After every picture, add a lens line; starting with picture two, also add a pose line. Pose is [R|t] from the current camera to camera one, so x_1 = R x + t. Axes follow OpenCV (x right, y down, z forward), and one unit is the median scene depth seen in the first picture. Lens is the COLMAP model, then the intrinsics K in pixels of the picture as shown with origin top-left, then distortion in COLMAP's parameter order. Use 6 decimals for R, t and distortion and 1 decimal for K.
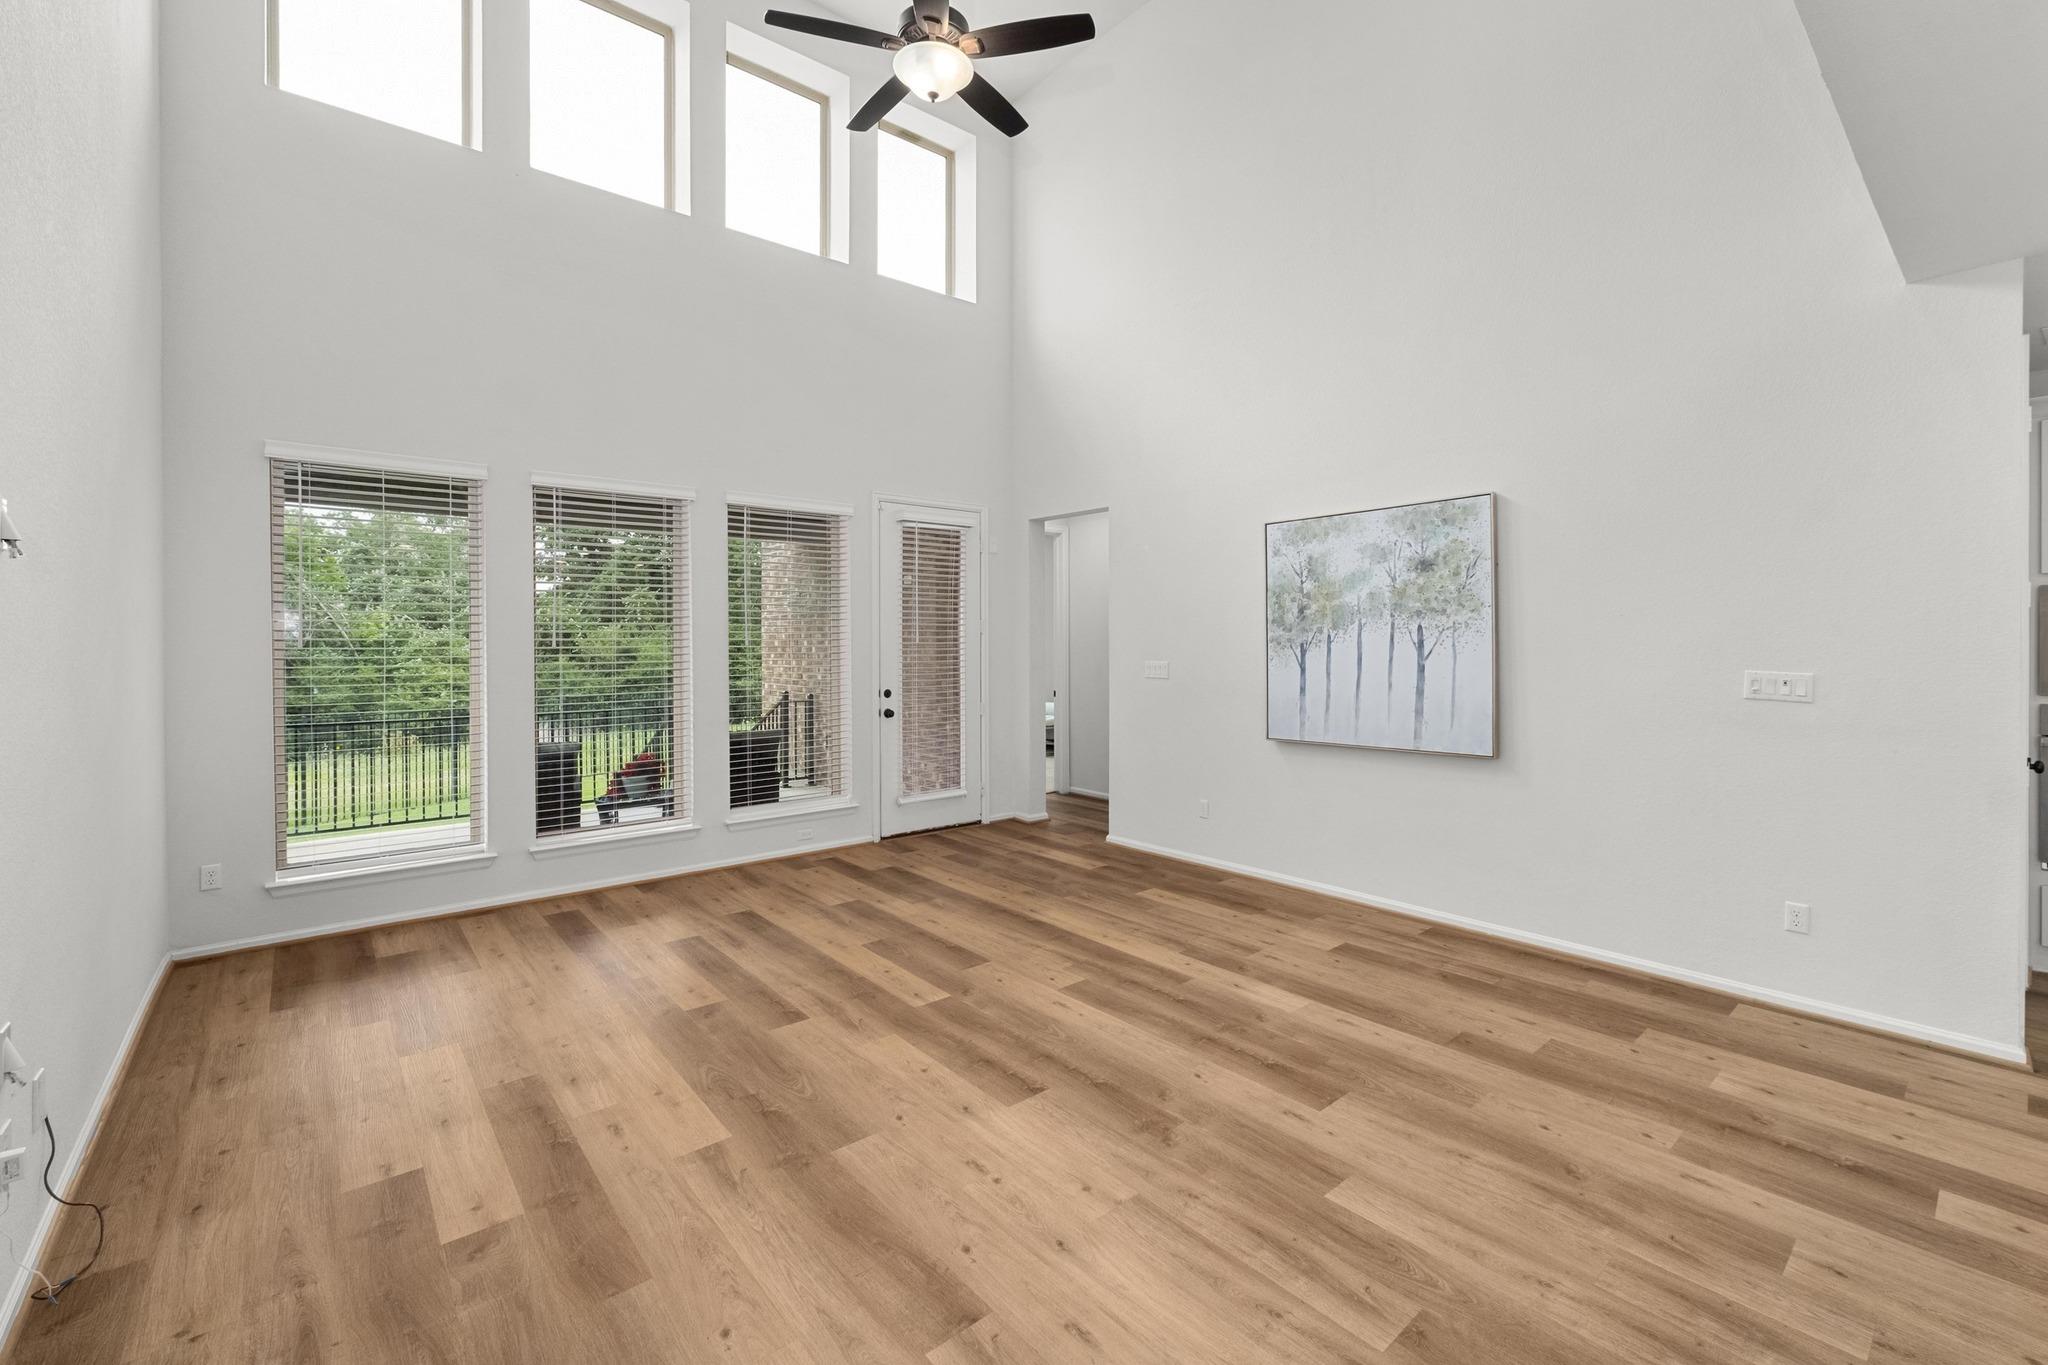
lens RADIAL K [[860.4, 0, 1022.0], [0, 860.4, 645.3], [0, 0, 1]] dist [-0.018594, 0.010039]
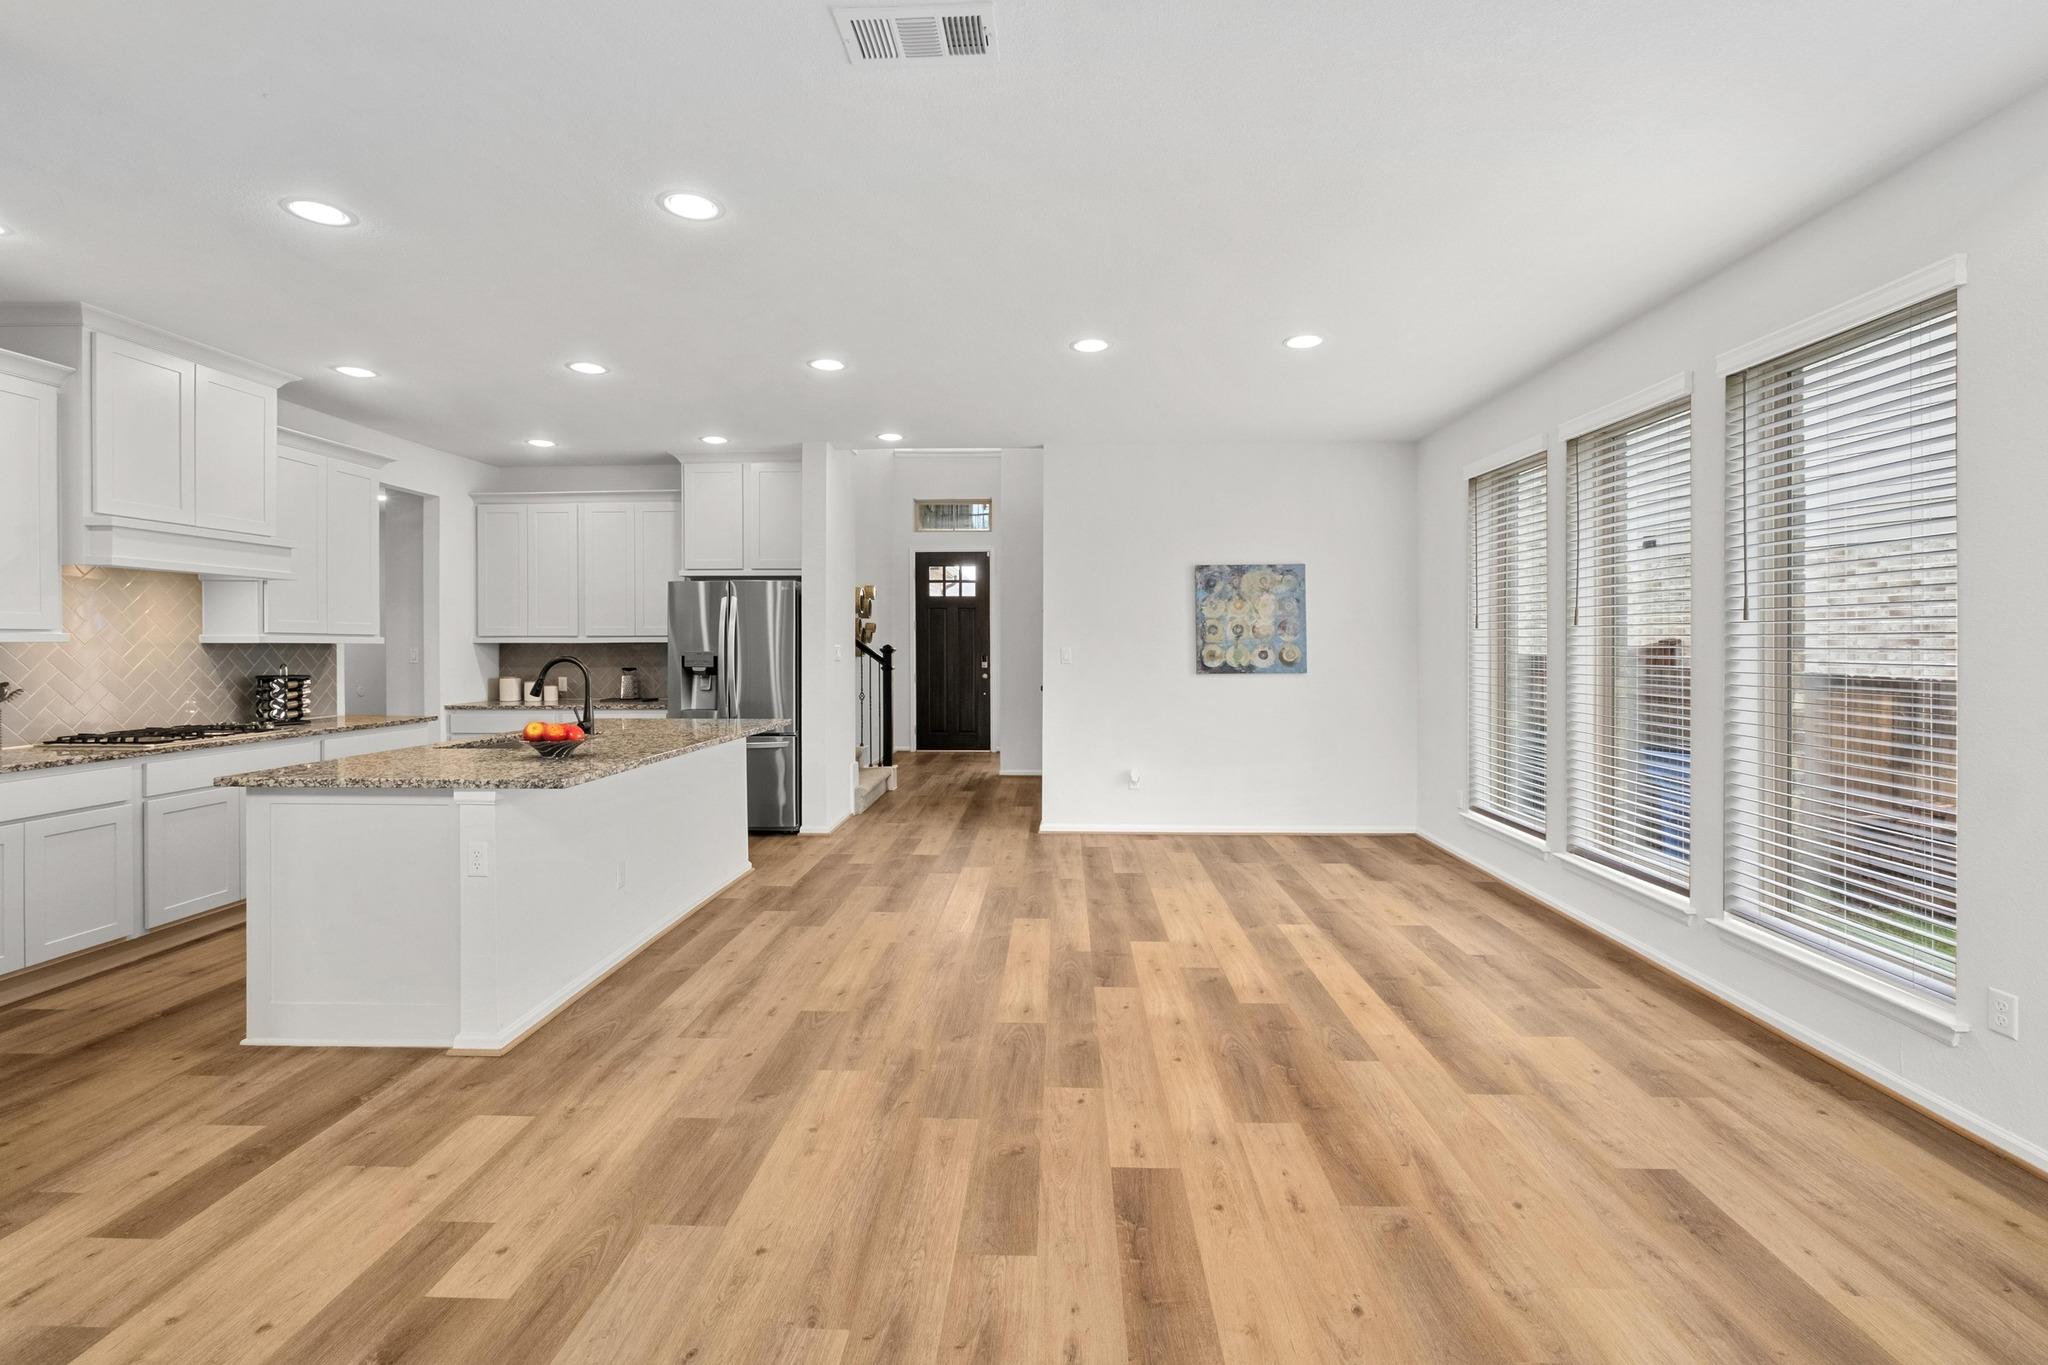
lens RADIAL K [[899.7, 0, 1026.8], [0, 899.7, 642.1], [0, 0, 1]] dist [-0.000327, 0.000595]
pose [[-0.738671, 0.005675, 0.674043, 0.060302], [0.007216, 0.999974, -0.000511, 0.023642], [-0.674028, 0.004486, -0.738692, 0.689651]]
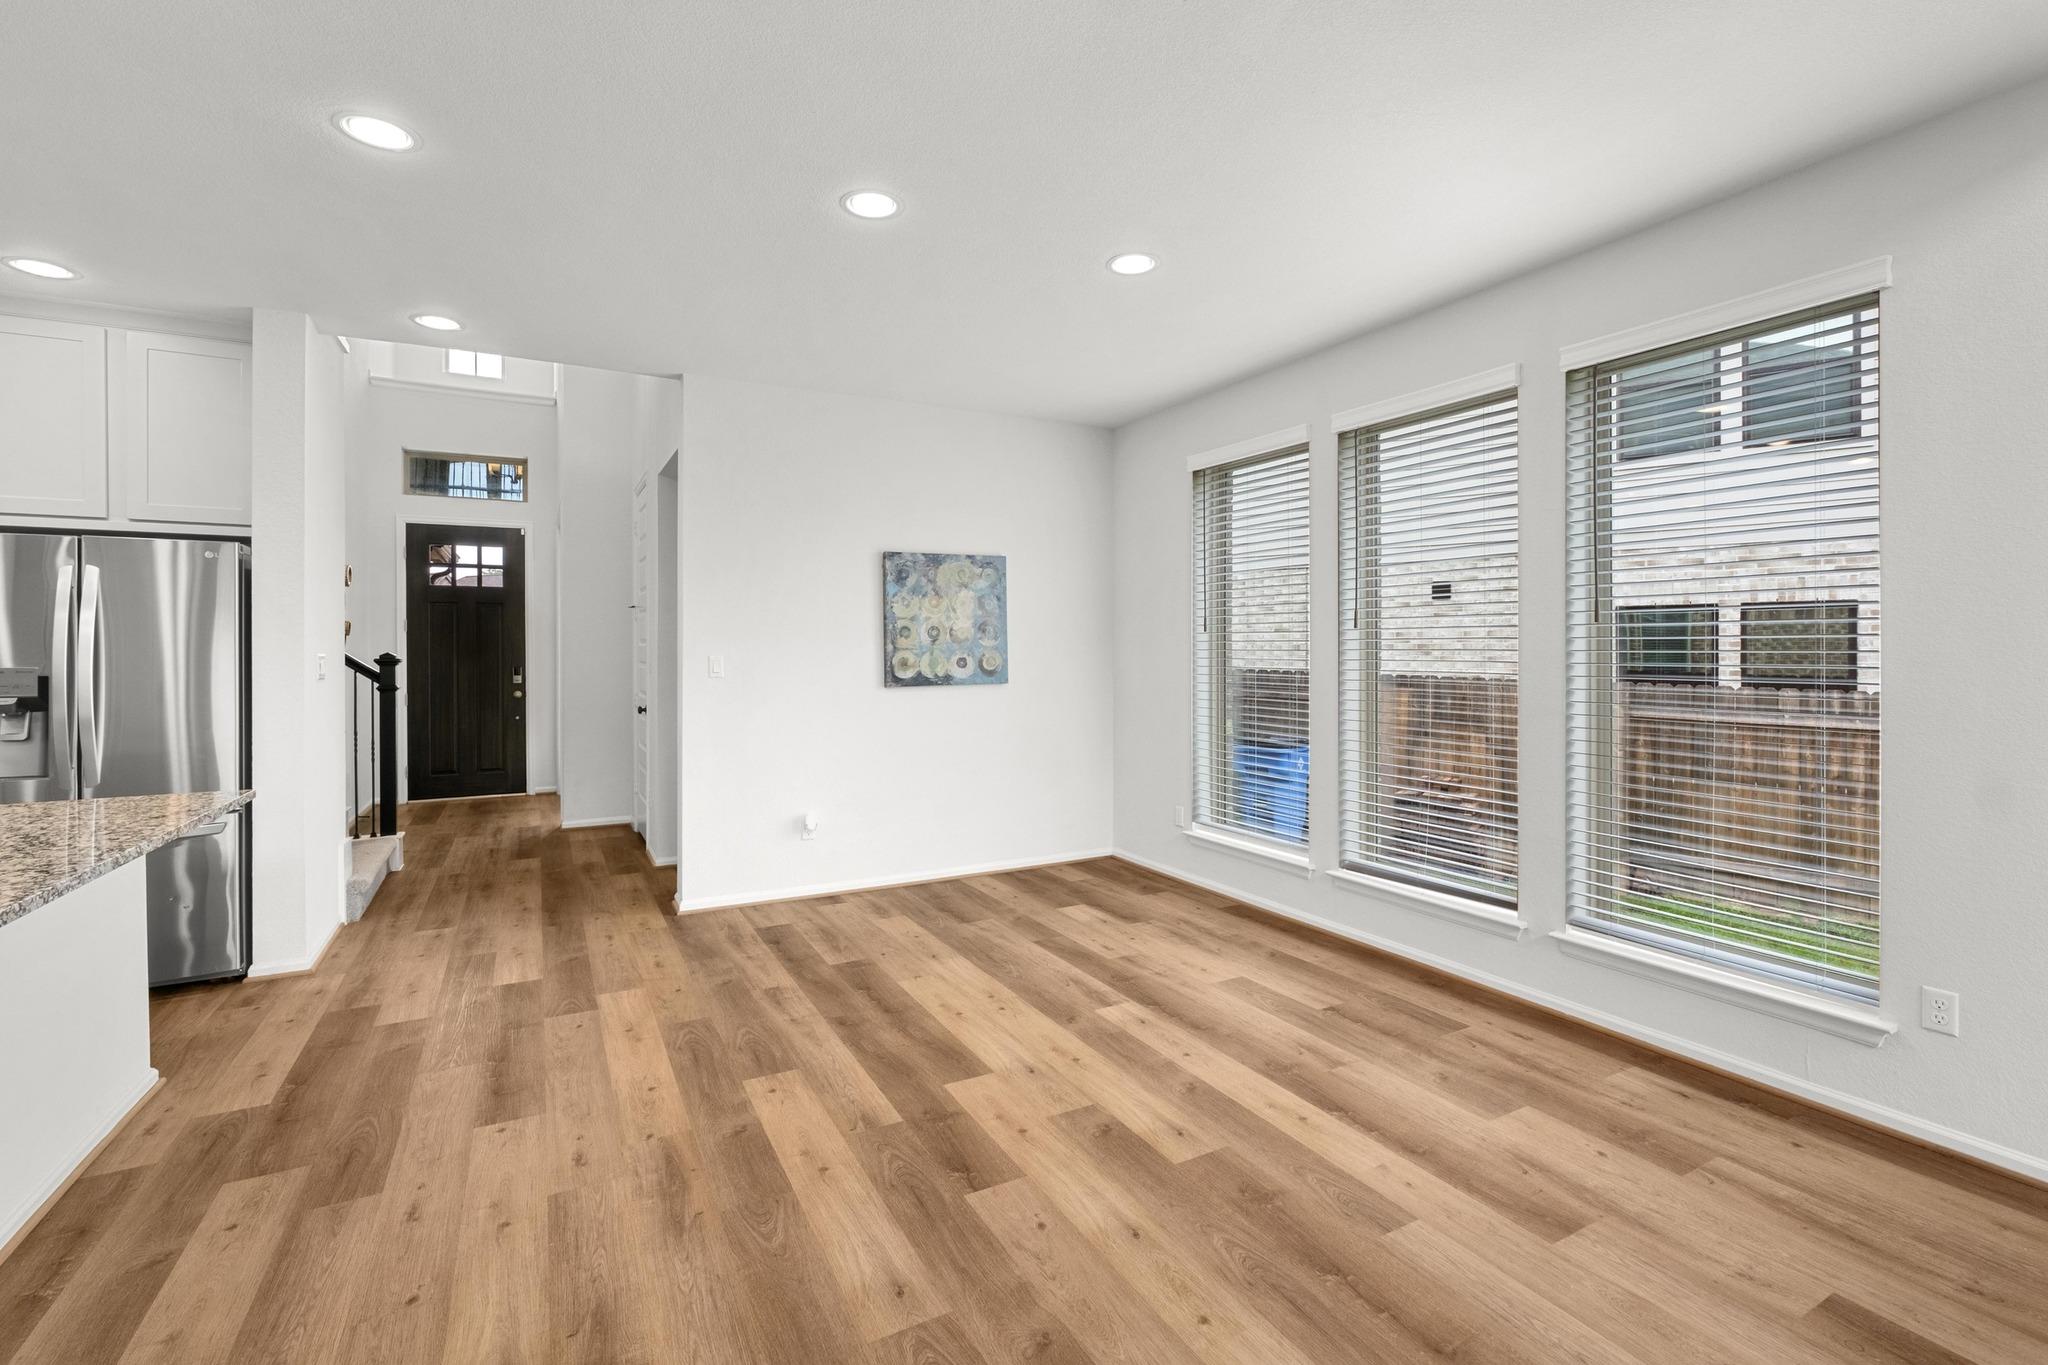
lens RADIAL K [[907.7, 0, 1023.5], [0, 907.7, 646.0], [0, 0, 1]] dist [-0.016987, 0.009087]
pose [[-0.978664, 0.009154, 0.205262, 0.452084], [0.009485, 0.999955, 0.000627, 0.023882], [-0.205247, 0.002560, -0.978707, 0.530579]]
